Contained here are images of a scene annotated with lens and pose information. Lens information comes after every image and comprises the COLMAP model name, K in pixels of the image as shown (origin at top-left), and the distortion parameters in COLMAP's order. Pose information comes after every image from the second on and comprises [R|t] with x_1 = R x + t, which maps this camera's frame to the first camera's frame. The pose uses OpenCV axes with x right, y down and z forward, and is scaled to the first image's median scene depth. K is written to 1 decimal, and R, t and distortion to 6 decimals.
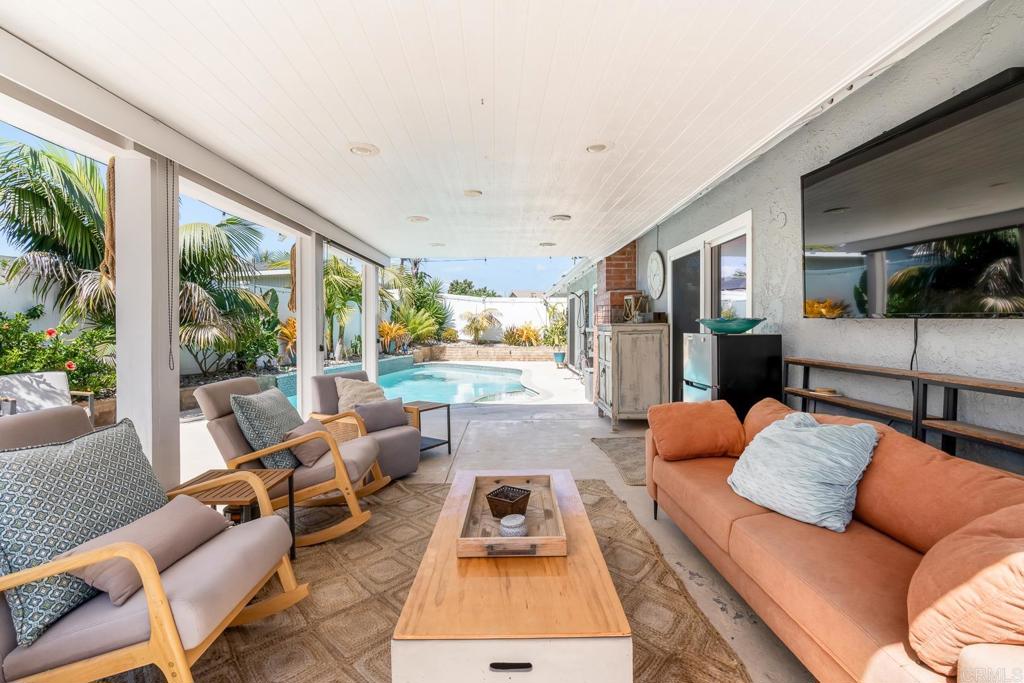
lens RADIAL K [[462.6, 0, 513.5], [0, 462.6, 333.8], [0, 0, 1]] dist [-0.016946, 0.005379]
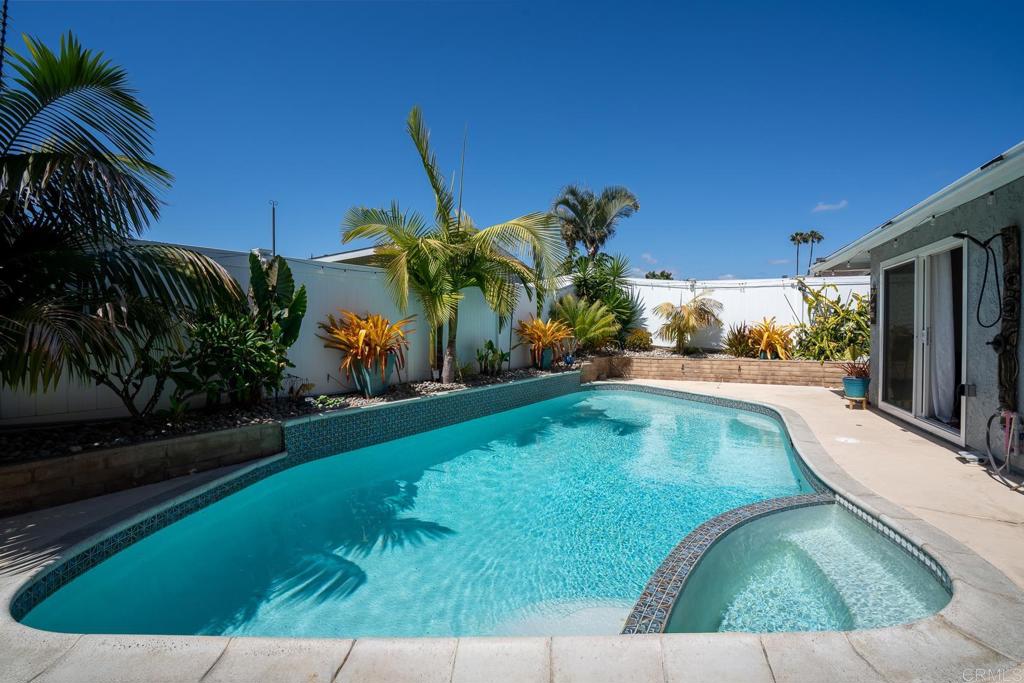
lens RADIAL K [[462.6, 0, 531.3], [0, 462.6, 335.7], [0, 0, 1]] dist [-0.016946, 0.005379]
pose [[0.930932, 0.003586, -0.365175, -0.040634], [-0.002853, 0.999993, 0.002549, -0.003911], [0.365181, -0.001332, 0.930936, 0.339643]]
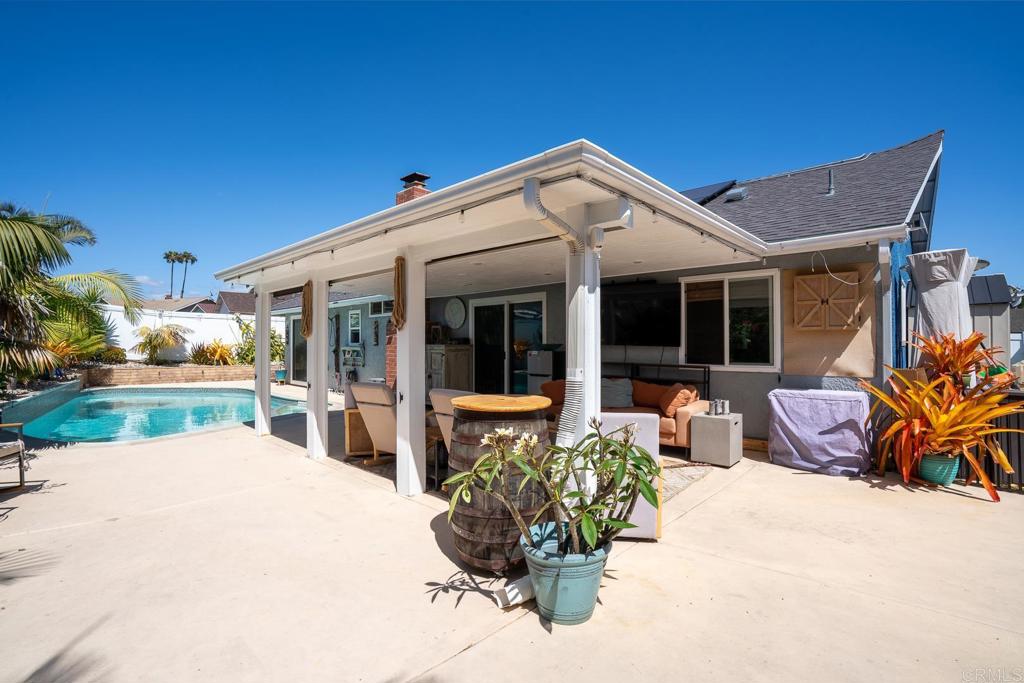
lens RADIAL K [[462.6, 0, 507.7], [0, 462.6, 344.7], [0, 0, 1]] dist [-0.016946, 0.005379]
pose [[0.689433, 0.003722, 0.724340, -0.253271], [0.006378, 0.999917, -0.011209, -0.001067], [-0.724322, 0.012347, 0.689352, -0.073301]]
